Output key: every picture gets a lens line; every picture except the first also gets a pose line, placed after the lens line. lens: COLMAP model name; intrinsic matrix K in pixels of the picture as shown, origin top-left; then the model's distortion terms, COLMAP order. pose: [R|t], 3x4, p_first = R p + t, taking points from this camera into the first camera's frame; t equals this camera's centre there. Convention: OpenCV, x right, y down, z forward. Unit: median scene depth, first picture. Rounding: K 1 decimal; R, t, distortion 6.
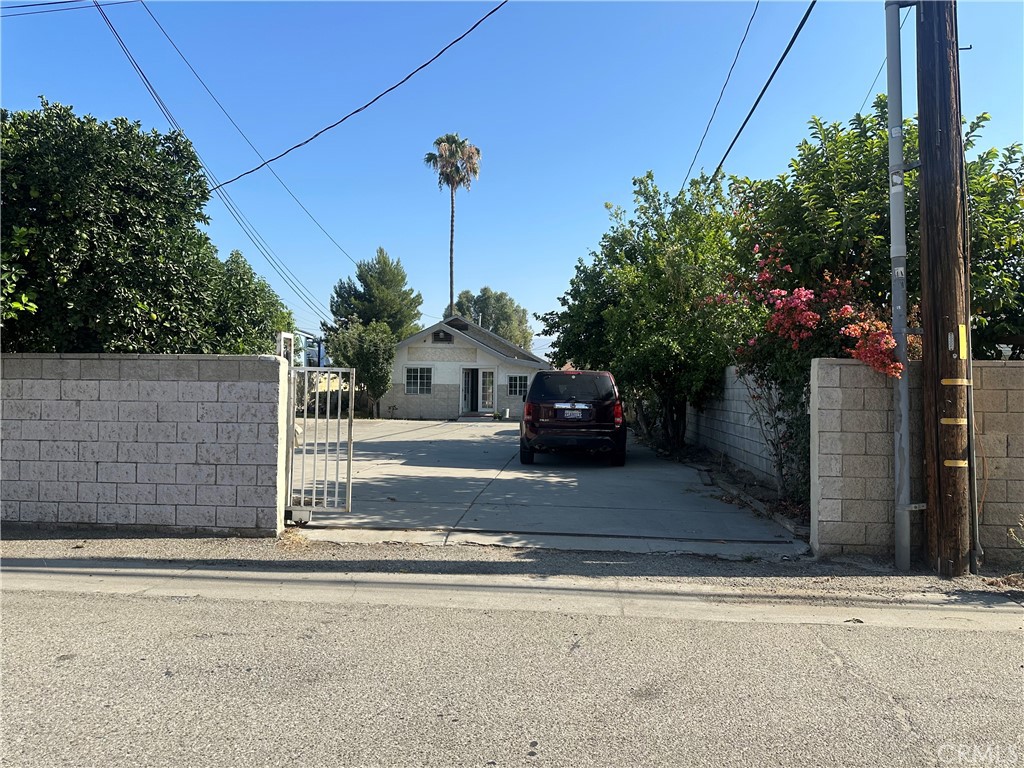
lens RADIAL K [[709.4, 0, 517.3], [0, 709.4, 383.0], [0, 0, 1]] dist [0.018793, -0.021704]
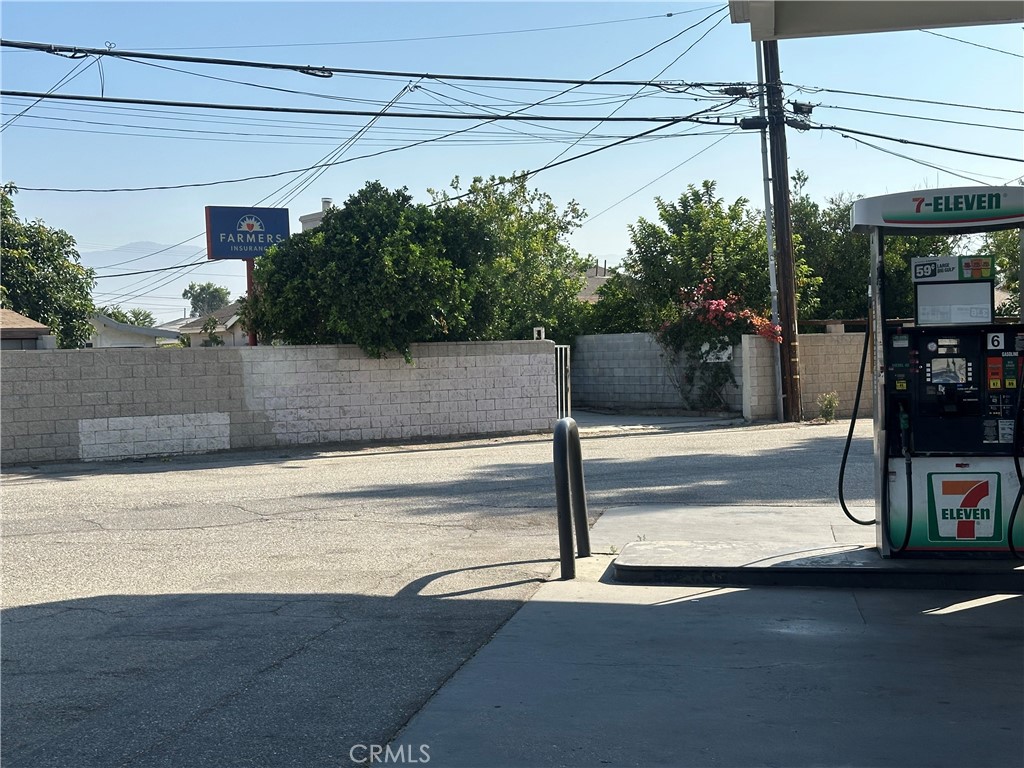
lens RADIAL K [[1872.2, 0, 512.4], [0, 1872.2, 385.0], [0, 0, 1]] dist [0.053998, 0.000000]
pose [[0.740787, -0.043532, 0.670328, -3.760267], [0.025952, 0.999008, 0.036196, -0.100756], [-0.671238, -0.009417, 0.741182, -2.655974]]
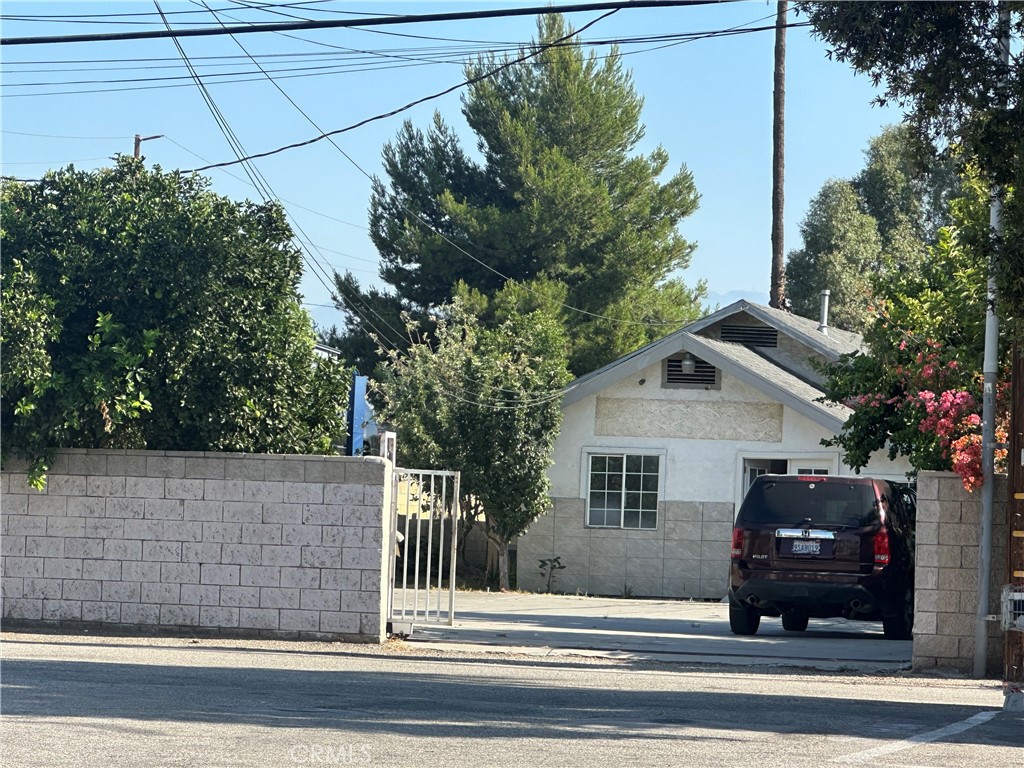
lens RADIAL K [[3726.0, 0, 513.7], [0, 3726.0, 382.6], [0, 0, 1]] dist [-0.548916, 0.000000]
pose [[0.978737, 0.013112, -0.204697, 0.852615], [-0.020199, 0.999265, -0.032573, 0.020436], [0.204120, 0.036015, 0.978283, -3.837575]]
